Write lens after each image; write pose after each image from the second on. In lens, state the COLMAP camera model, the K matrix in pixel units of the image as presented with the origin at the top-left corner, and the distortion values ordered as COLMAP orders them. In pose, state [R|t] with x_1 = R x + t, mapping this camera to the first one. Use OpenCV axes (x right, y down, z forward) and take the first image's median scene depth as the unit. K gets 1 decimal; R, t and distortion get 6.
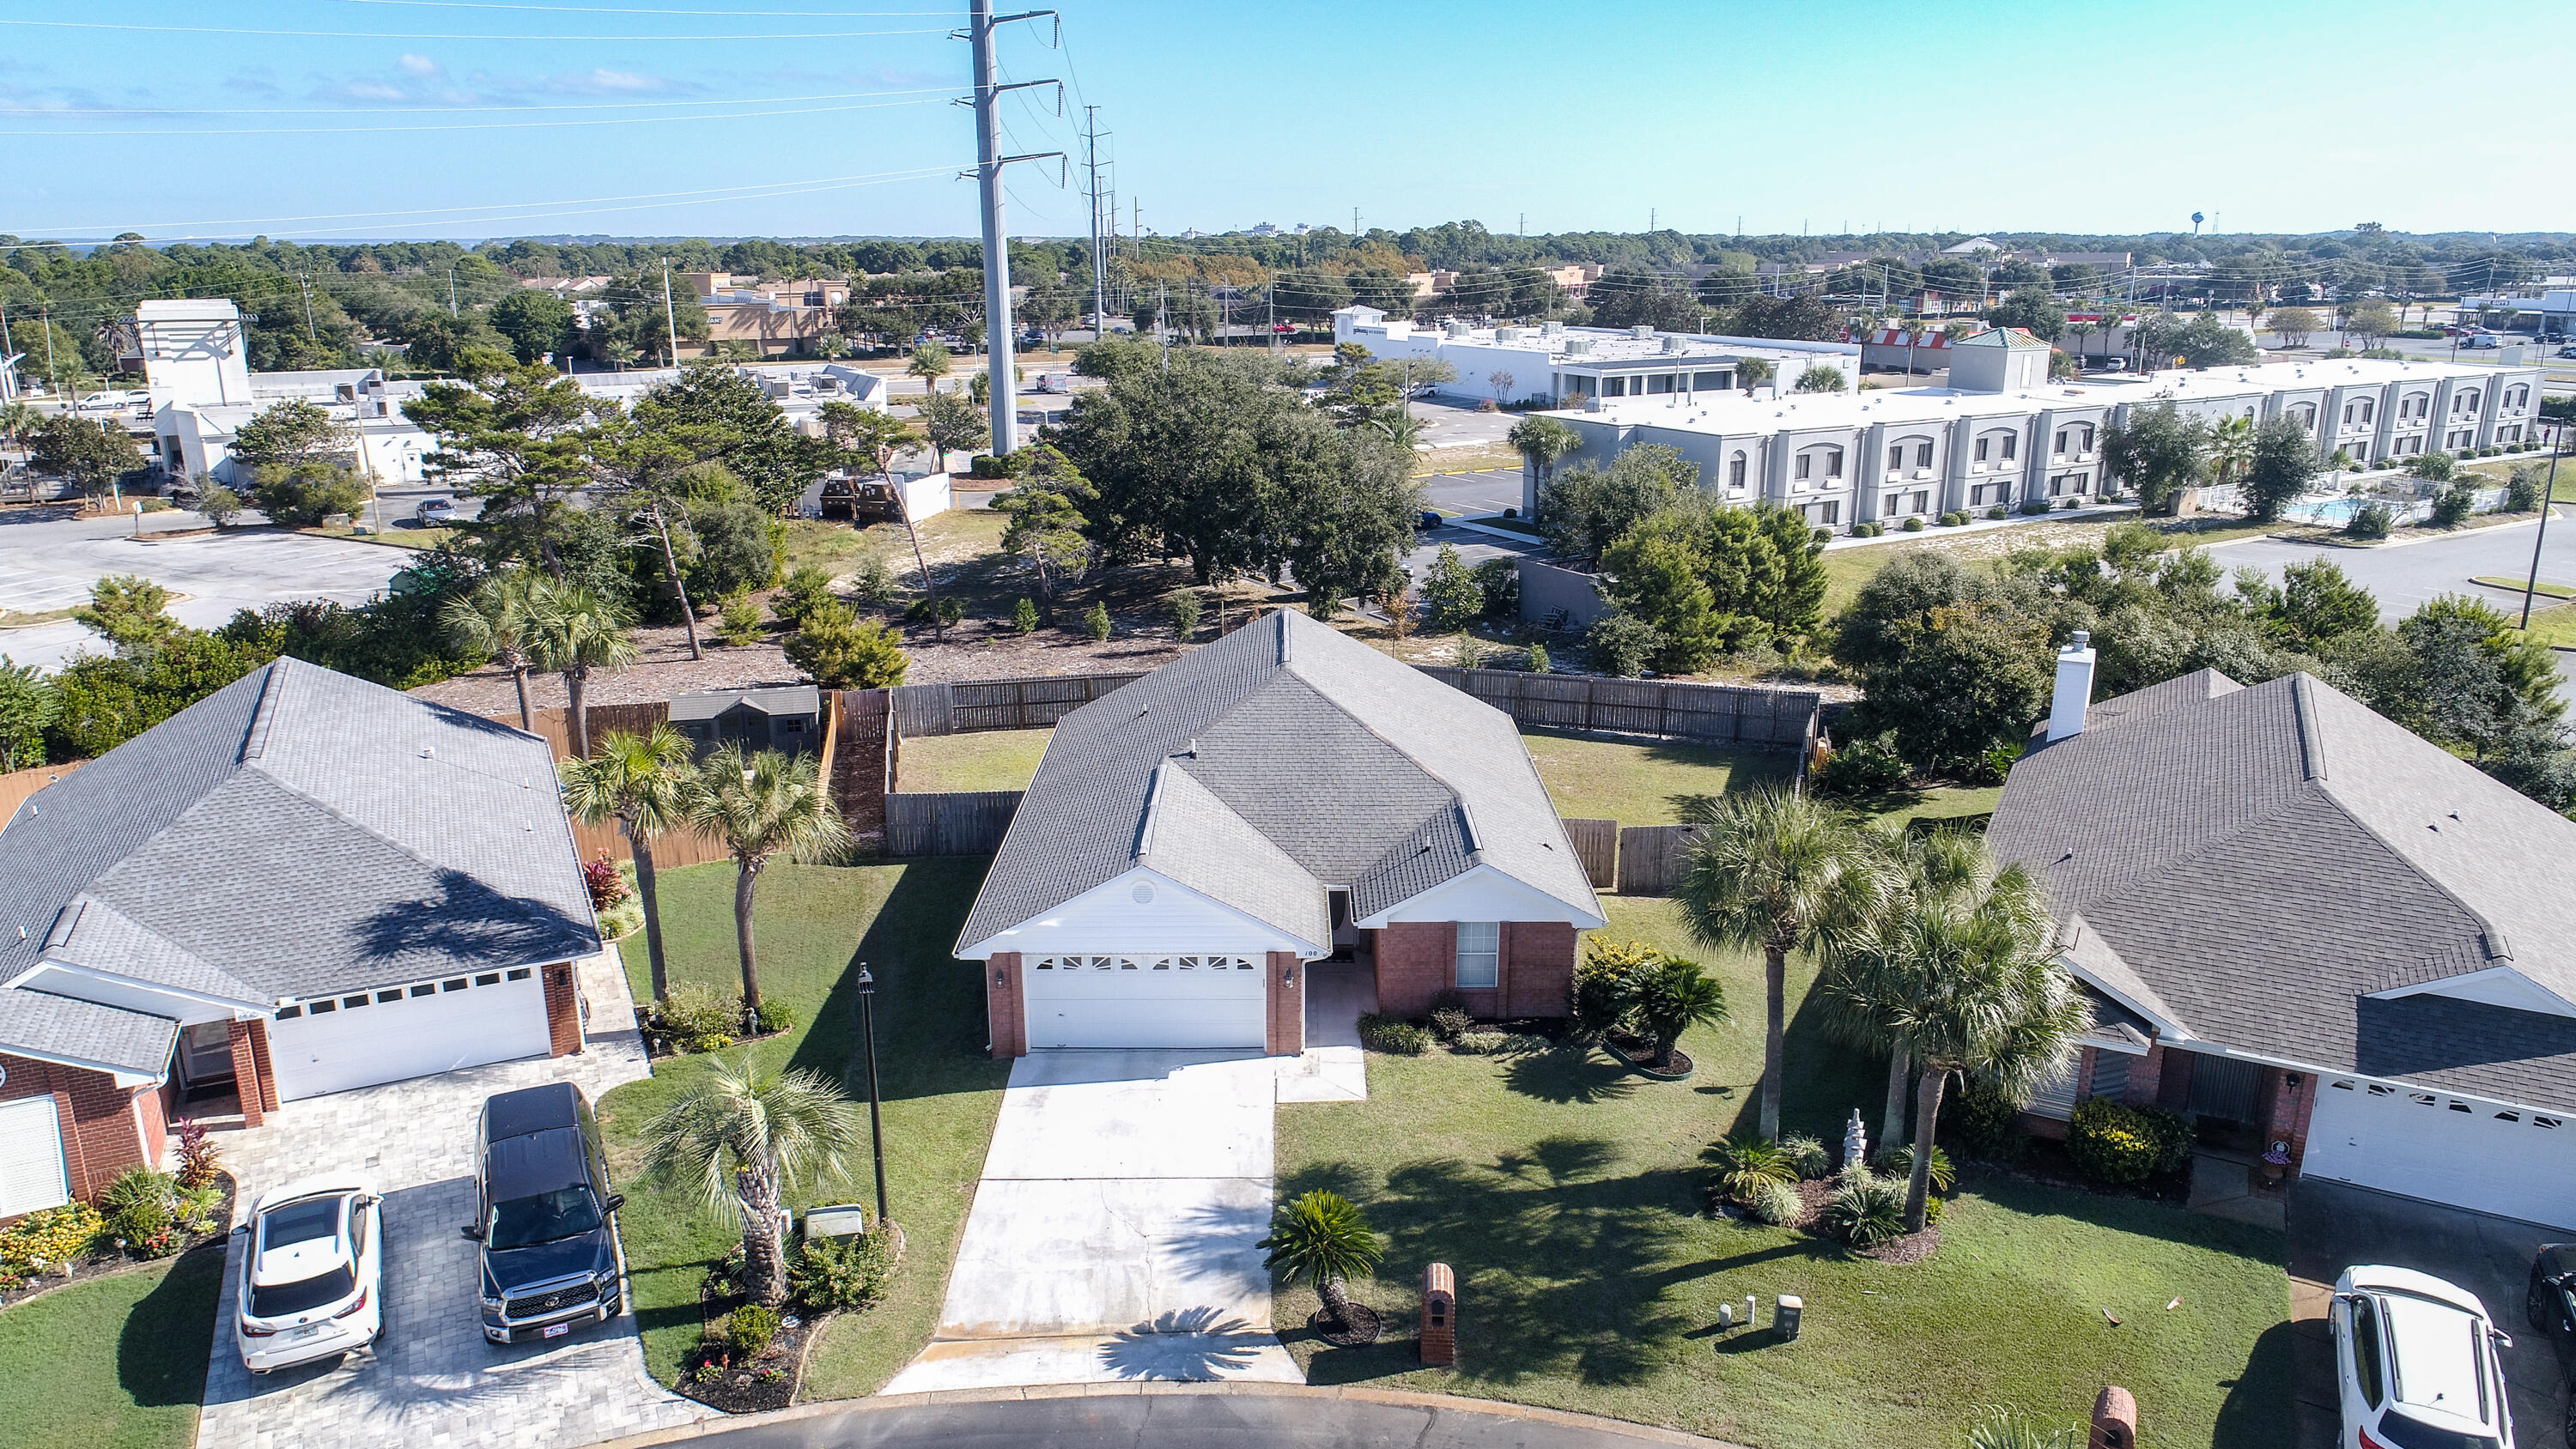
lens RADIAL K [[1728.7, 0, 1288.0], [0, 1728.7, 724.5], [0, 0, 1]] dist [-0.003145, -0.003764]
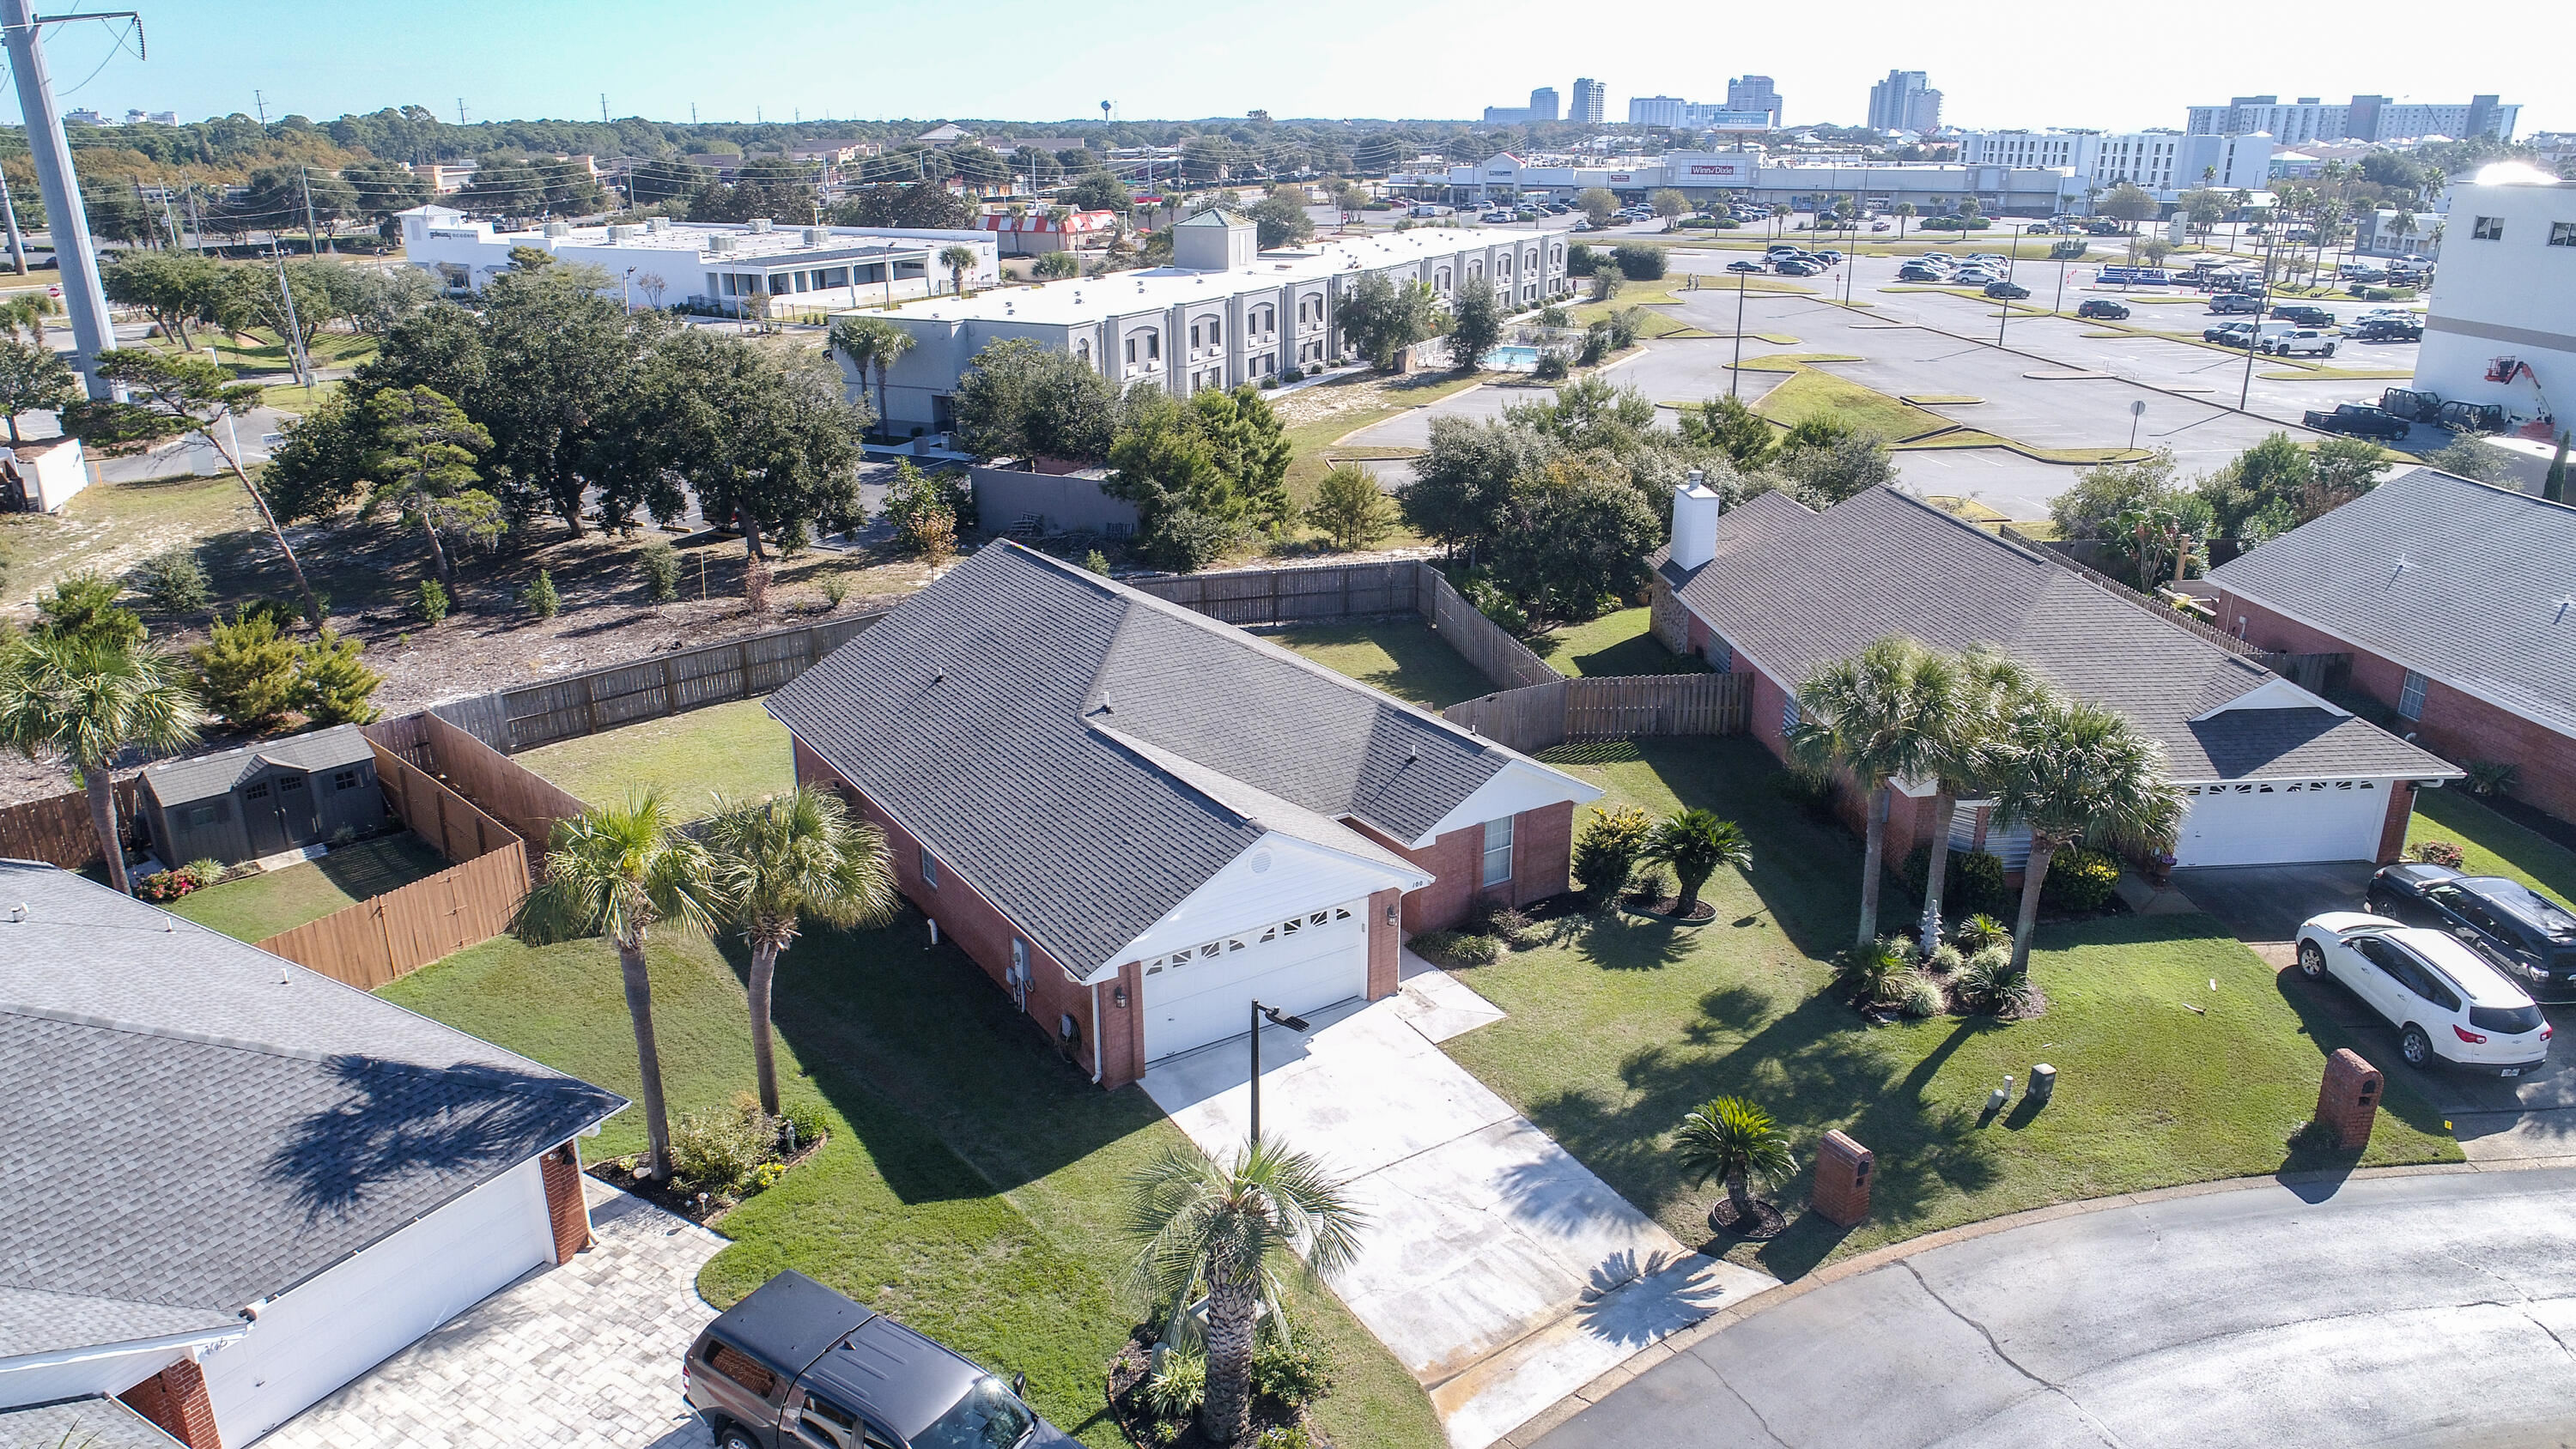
lens RADIAL K [[1728.7, 0, 1288.0], [0, 1728.7, 724.5], [0, 0, 1]] dist [-0.003145, -0.003764]
pose [[0.837160, -0.180082, 0.516462, -0.280208], [0.149251, 0.983623, 0.101045, -0.032471], [-0.526201, -0.007508, 0.850327, 0.124514]]
